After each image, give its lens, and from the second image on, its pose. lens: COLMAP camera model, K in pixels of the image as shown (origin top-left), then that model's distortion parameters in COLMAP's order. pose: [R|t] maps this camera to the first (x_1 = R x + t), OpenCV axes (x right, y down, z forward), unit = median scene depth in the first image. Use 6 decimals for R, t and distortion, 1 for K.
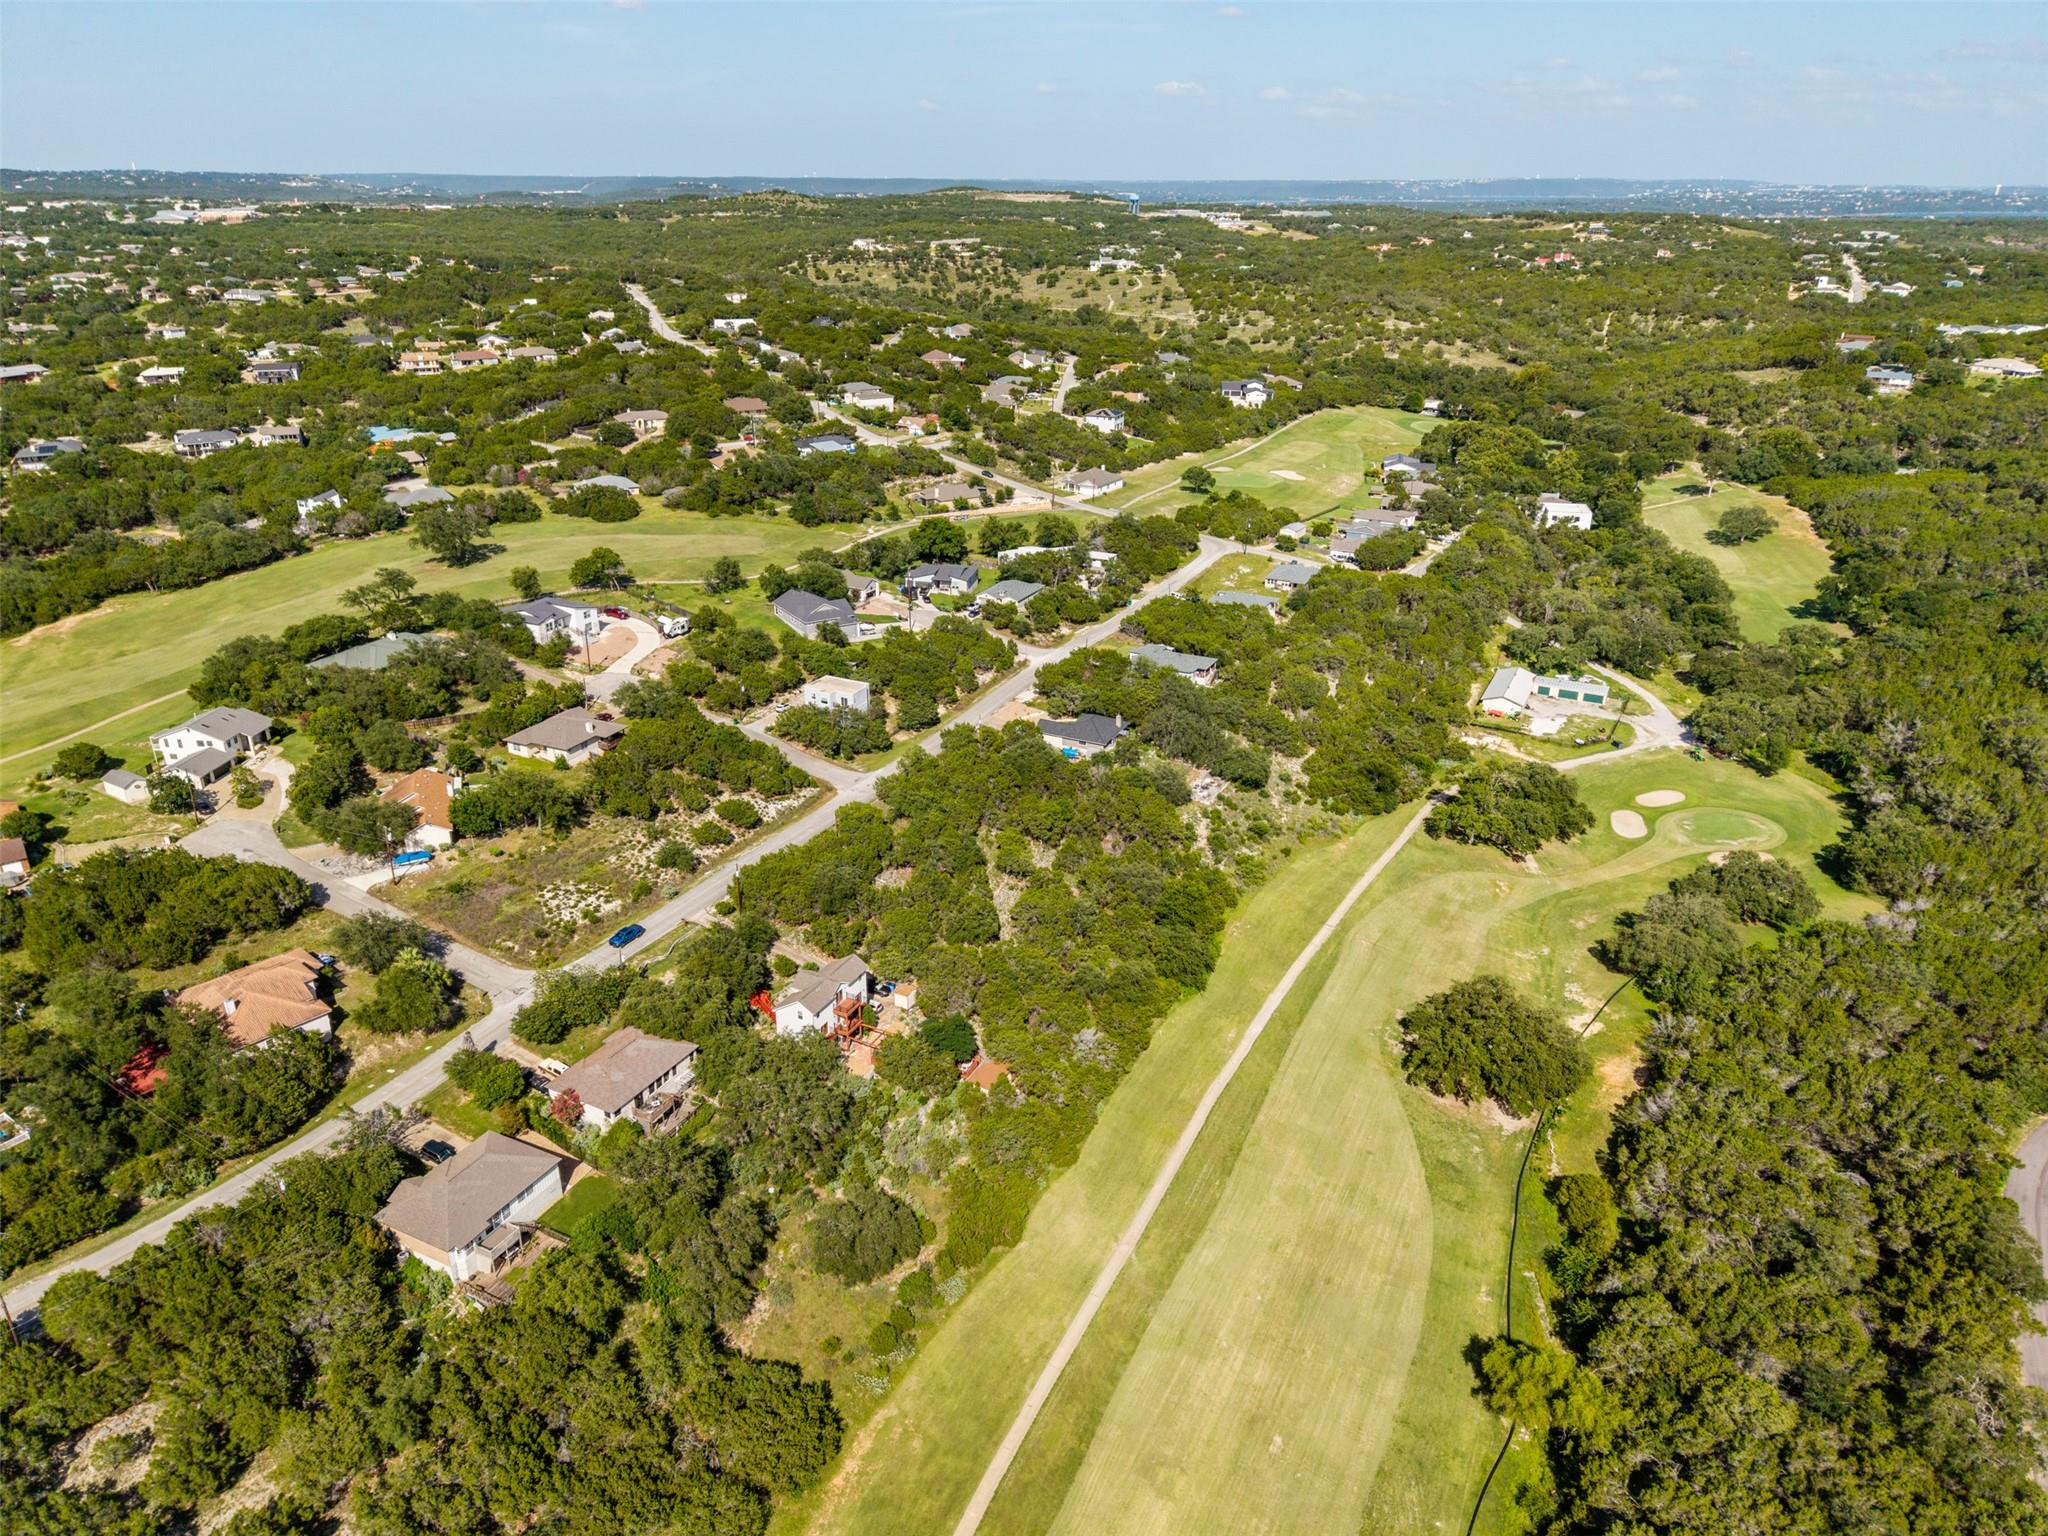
lens RADIAL K [[1367.6, 0, 1021.5], [0, 1367.6, 758.0], [0, 0, 1]] dist [0.075242, -0.134617]
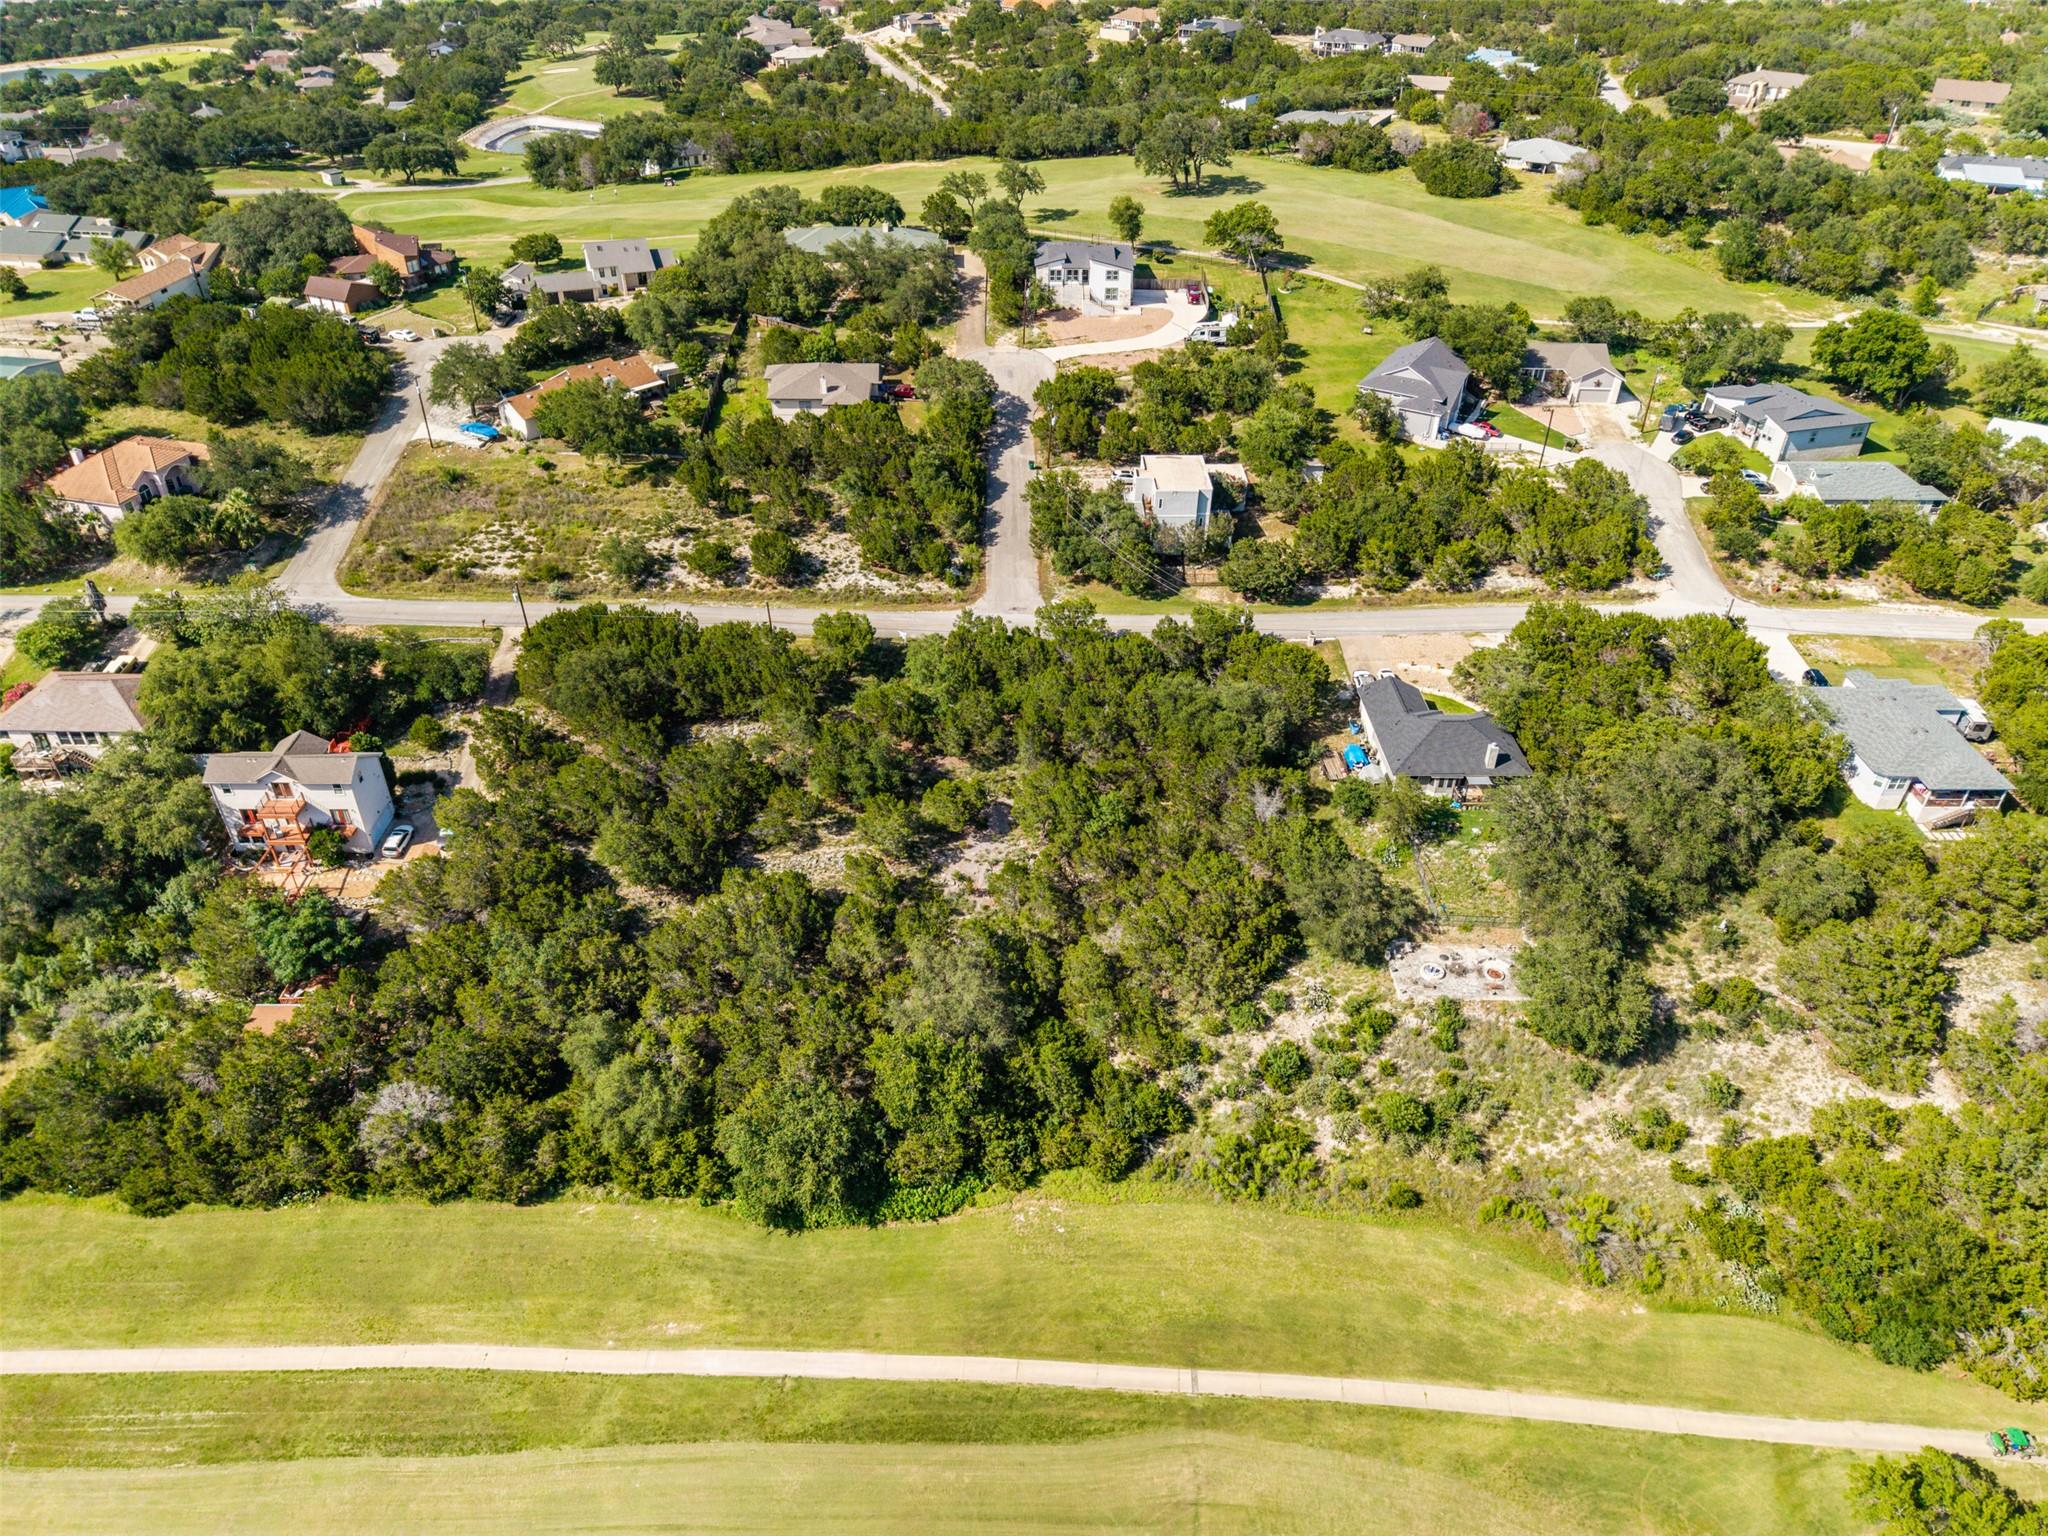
lens RADIAL K [[1370.3, 0, 1016.5], [0, 1370.3, 771.2], [0, 0, 1]] dist [0.012379, -0.009349]
pose [[0.455786, 0.508938, -0.730234, 0.302360], [-0.352231, 0.856565, 0.377134, -0.125709], [0.817430, 0.085319, 0.569674, 0.527549]]
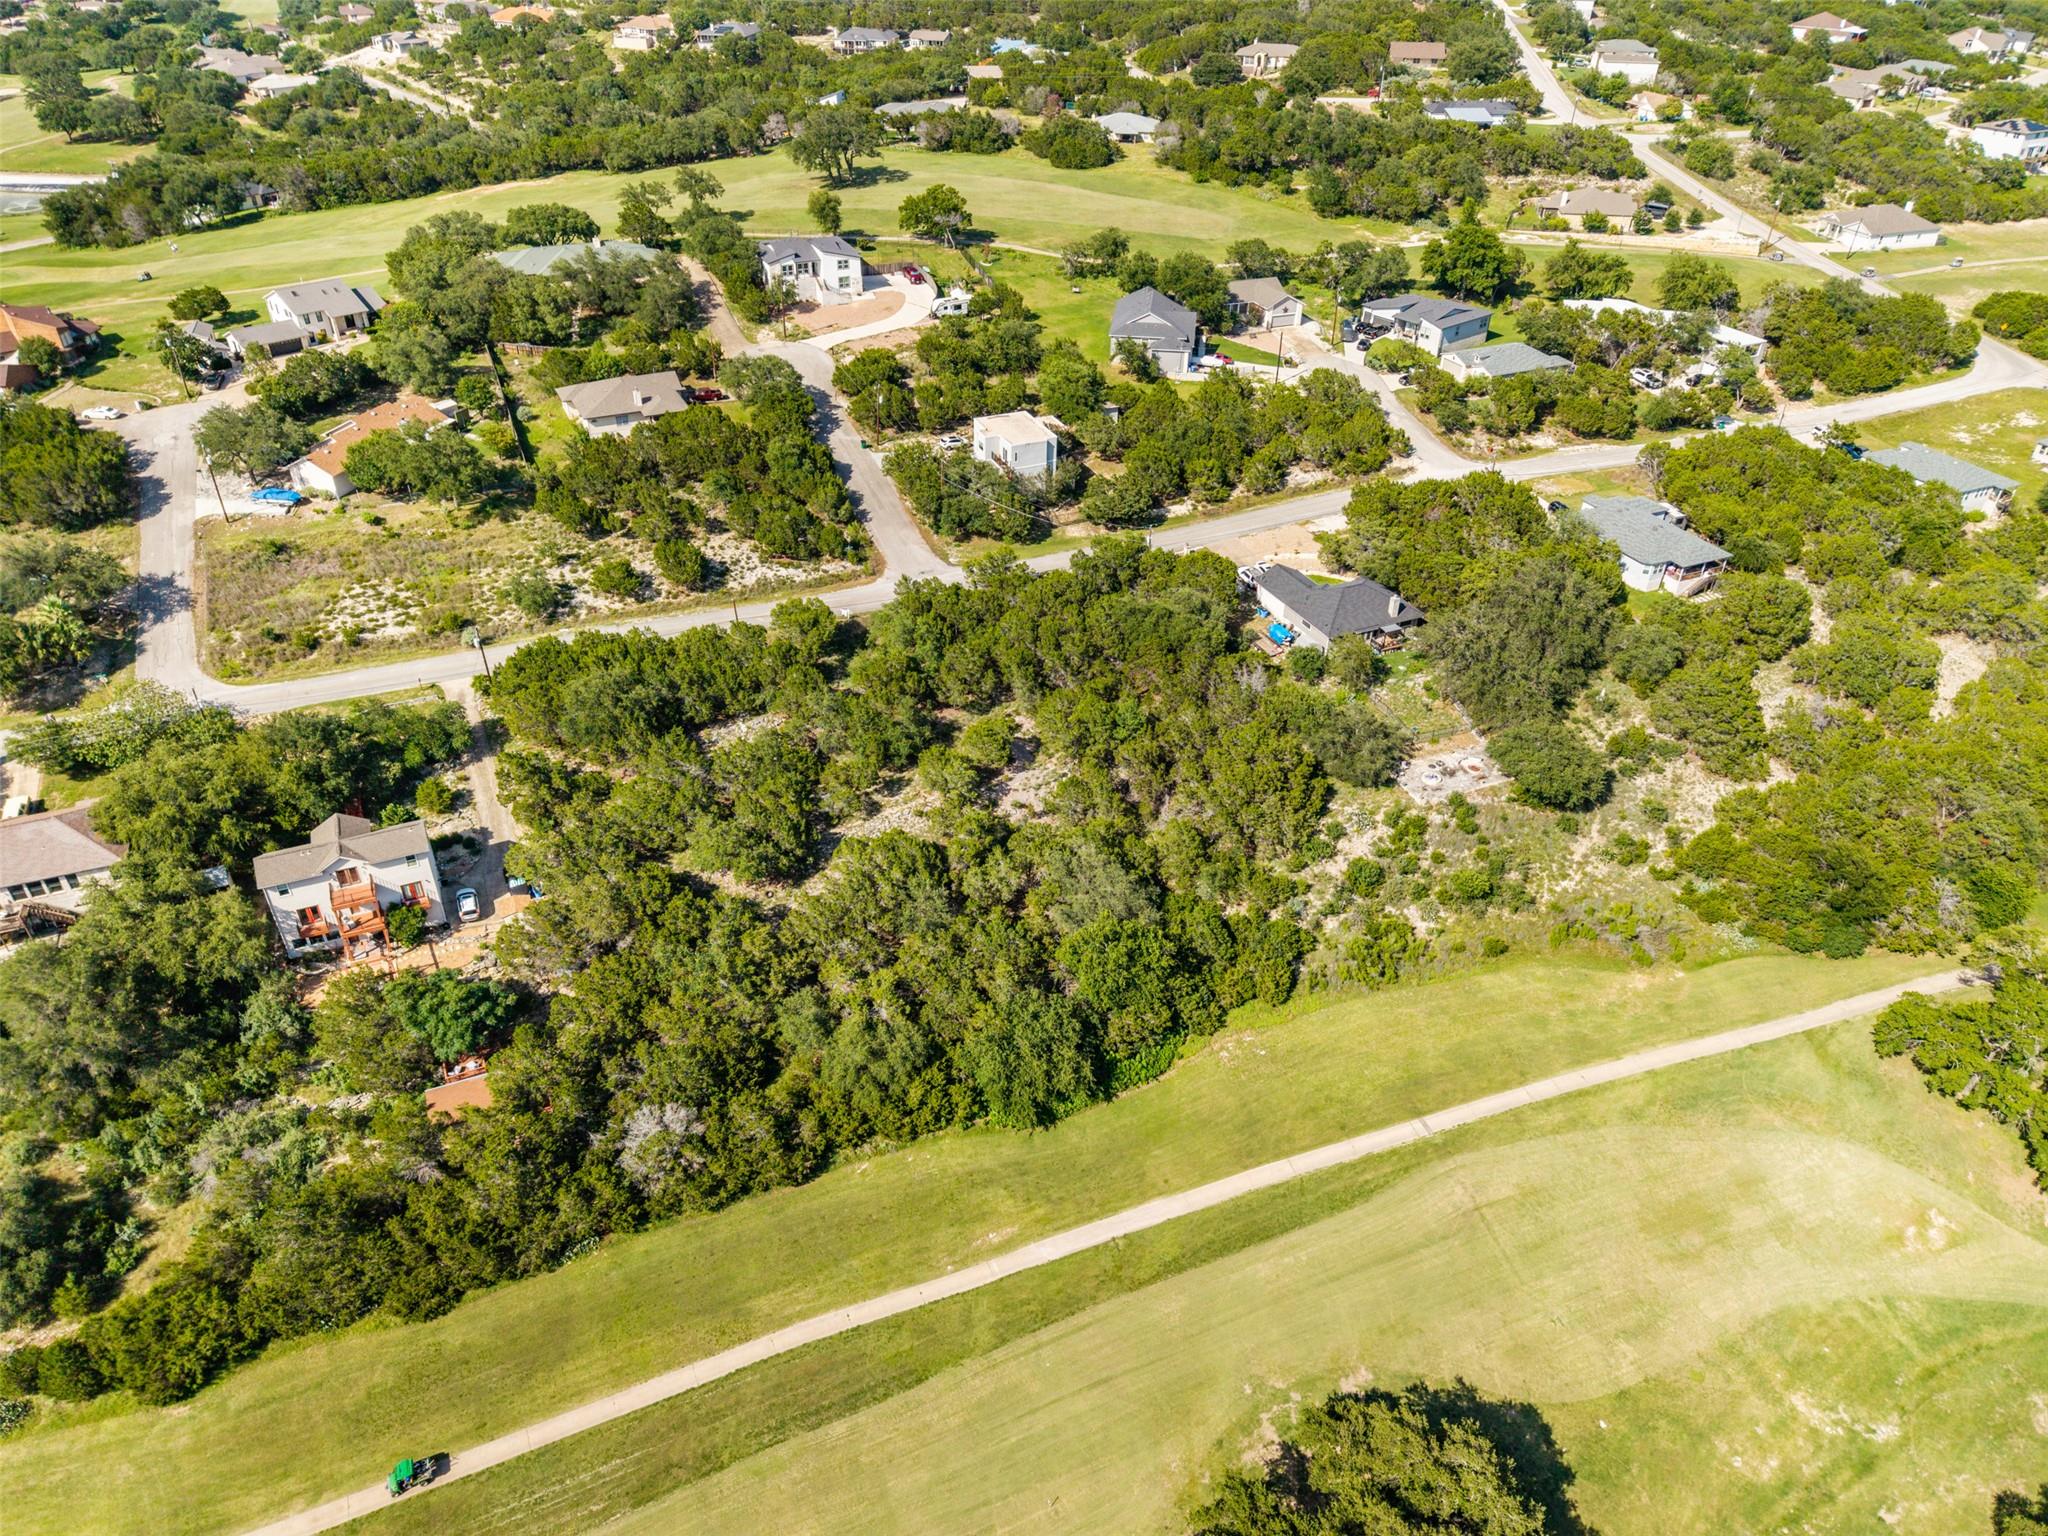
lens RADIAL K [[1370.3, 0, 1016.5], [0, 1370.3, 771.2], [0, 0, 1]] dist [0.012379, -0.009349]
pose [[0.770166, 0.363194, -0.524343, 0.240704], [-0.252854, 0.928549, 0.271776, -0.069149], [0.585585, -0.076730, 0.806971, 0.391885]]
